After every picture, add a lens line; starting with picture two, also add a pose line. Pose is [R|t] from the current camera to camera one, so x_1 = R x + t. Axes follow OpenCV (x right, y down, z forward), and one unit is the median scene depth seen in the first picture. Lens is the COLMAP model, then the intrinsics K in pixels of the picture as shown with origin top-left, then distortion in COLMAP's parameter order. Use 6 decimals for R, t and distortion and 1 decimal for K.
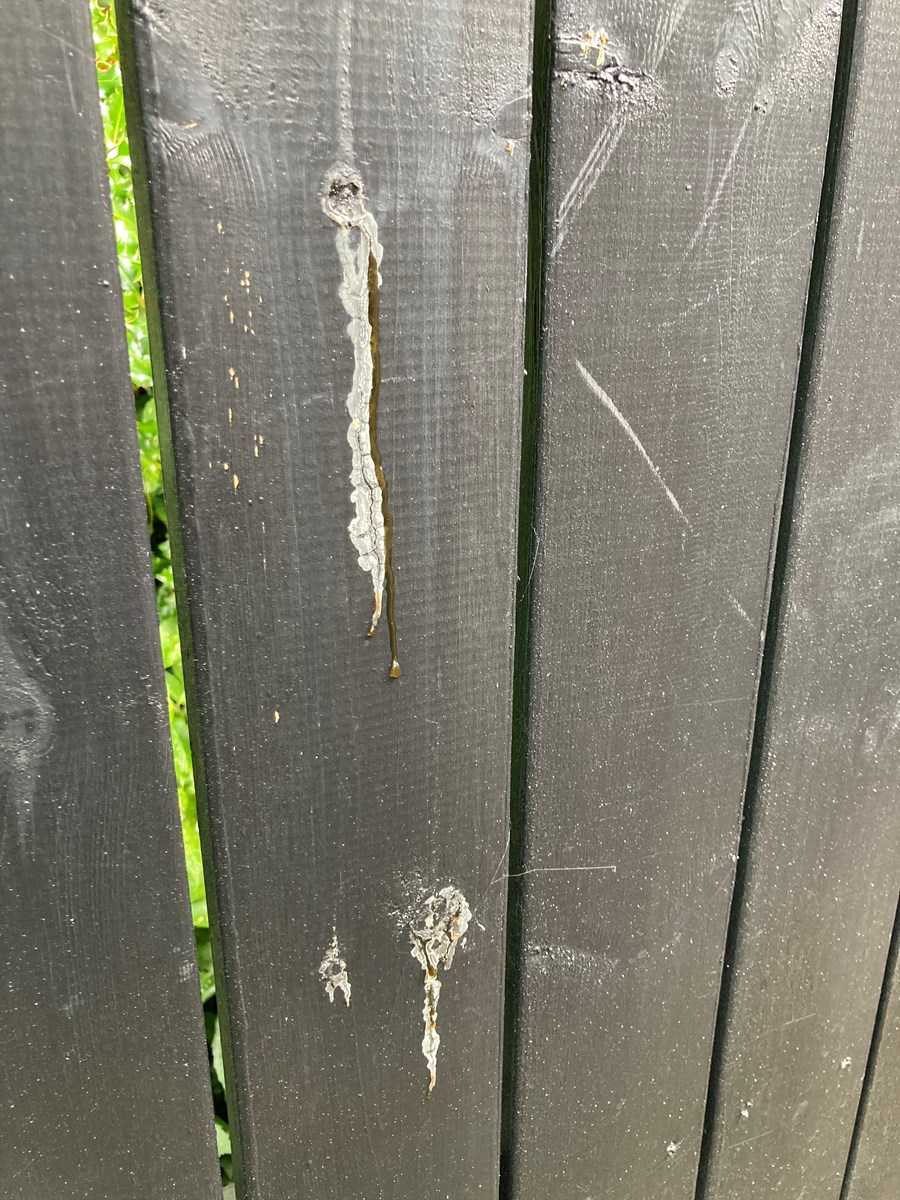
lens RADIAL K [[976.5, 0, 450.0], [0, 976.5, 599.9], [0, 0, 1]] dist [0.012481, 0.004137]
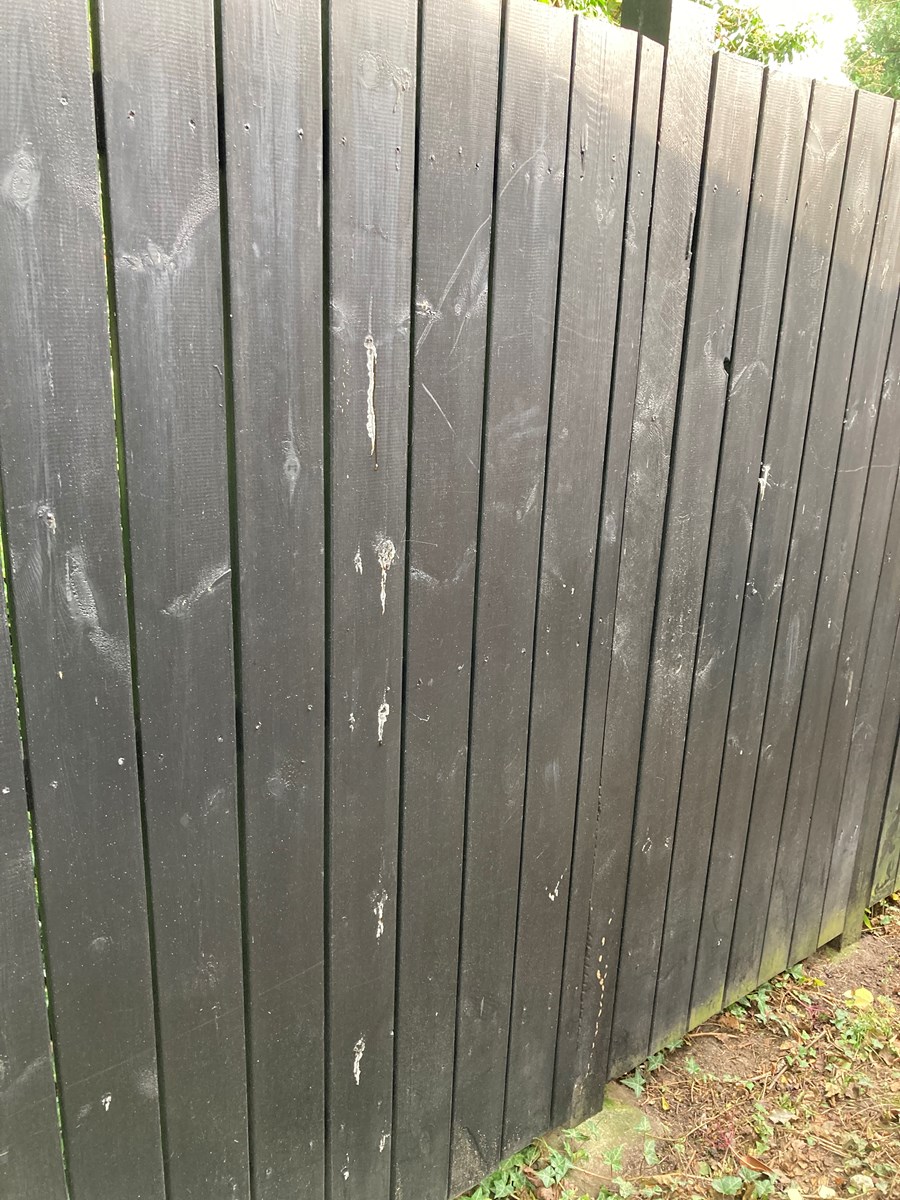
lens RADIAL K [[976.5, 0, 449.6], [0, 976.5, 600.1], [0, 0, 1]] dist [0.012481, 0.004137]
pose [[0.976312, -0.033466, 0.213766, -0.556950], [0.044632, 0.997868, -0.047623, 0.716004], [-0.211716, 0.056035, 0.975724, -2.453180]]
